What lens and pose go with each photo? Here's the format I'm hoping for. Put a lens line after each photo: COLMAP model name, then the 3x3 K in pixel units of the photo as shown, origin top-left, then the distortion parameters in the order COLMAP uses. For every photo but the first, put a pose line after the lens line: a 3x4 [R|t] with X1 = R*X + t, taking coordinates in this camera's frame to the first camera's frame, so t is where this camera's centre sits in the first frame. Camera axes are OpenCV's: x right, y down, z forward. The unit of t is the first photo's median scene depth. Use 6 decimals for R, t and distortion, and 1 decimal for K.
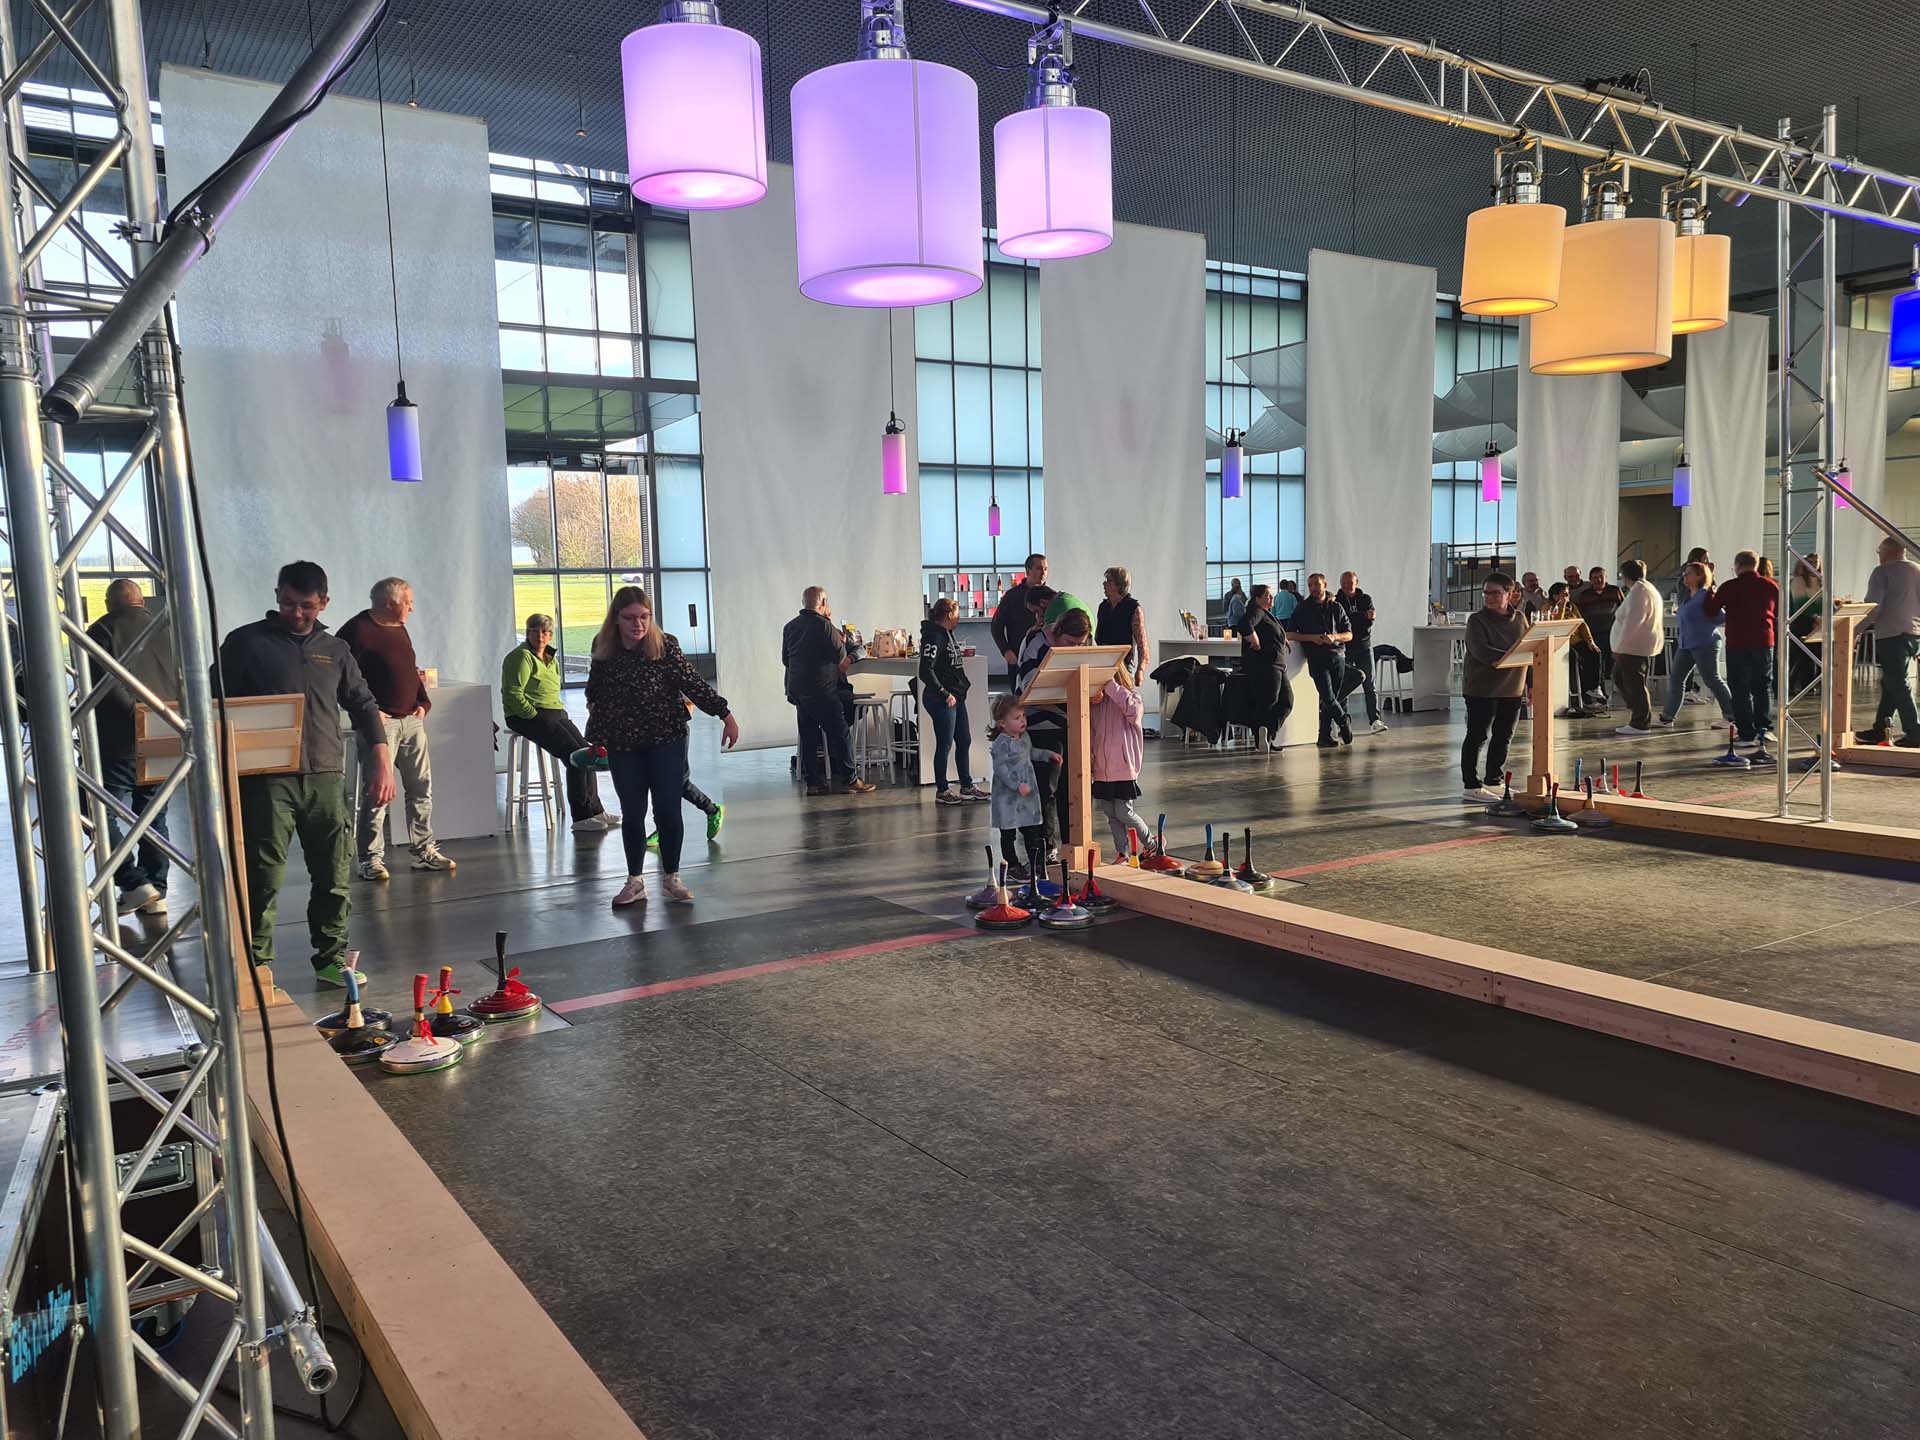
lens RADIAL K [[1414.5, 0, 960.0], [0, 1414.5, 720.0], [0, 0, 1]] dist [0.067385, -0.051574]
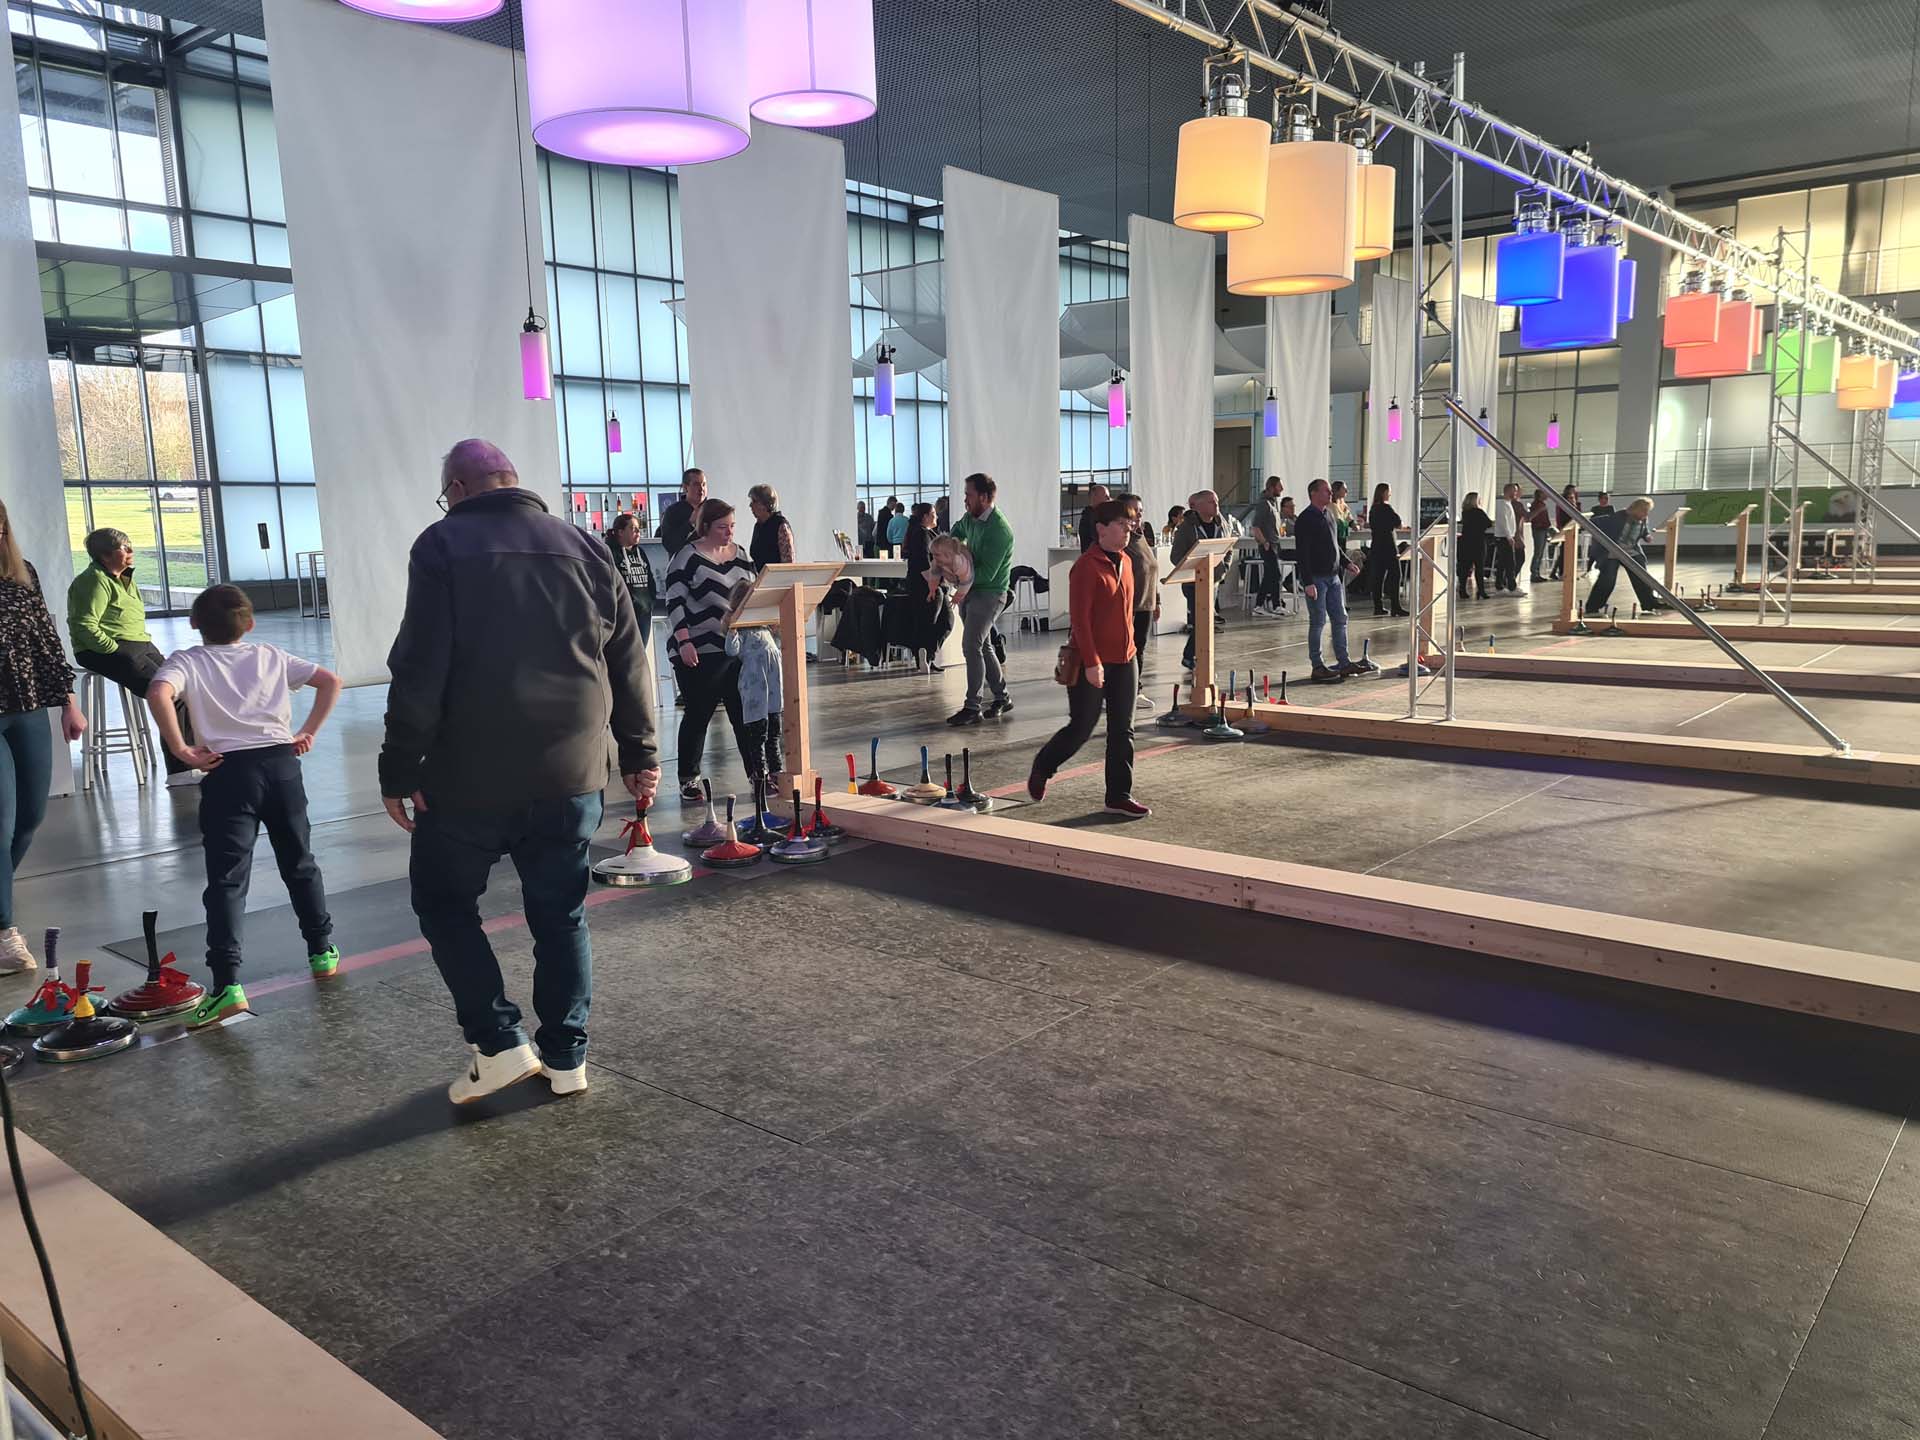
lens RADIAL K [[1414.5, 0, 960.0], [0, 1414.5, 720.0], [0, 0, 1]] dist [0.067385, -0.051574]
pose [[0.961218, -0.035672, 0.273474, -0.100845], [0.021365, 0.998251, 0.055119, 0.003344], [-0.274962, -0.047138, 0.960299, 0.086522]]
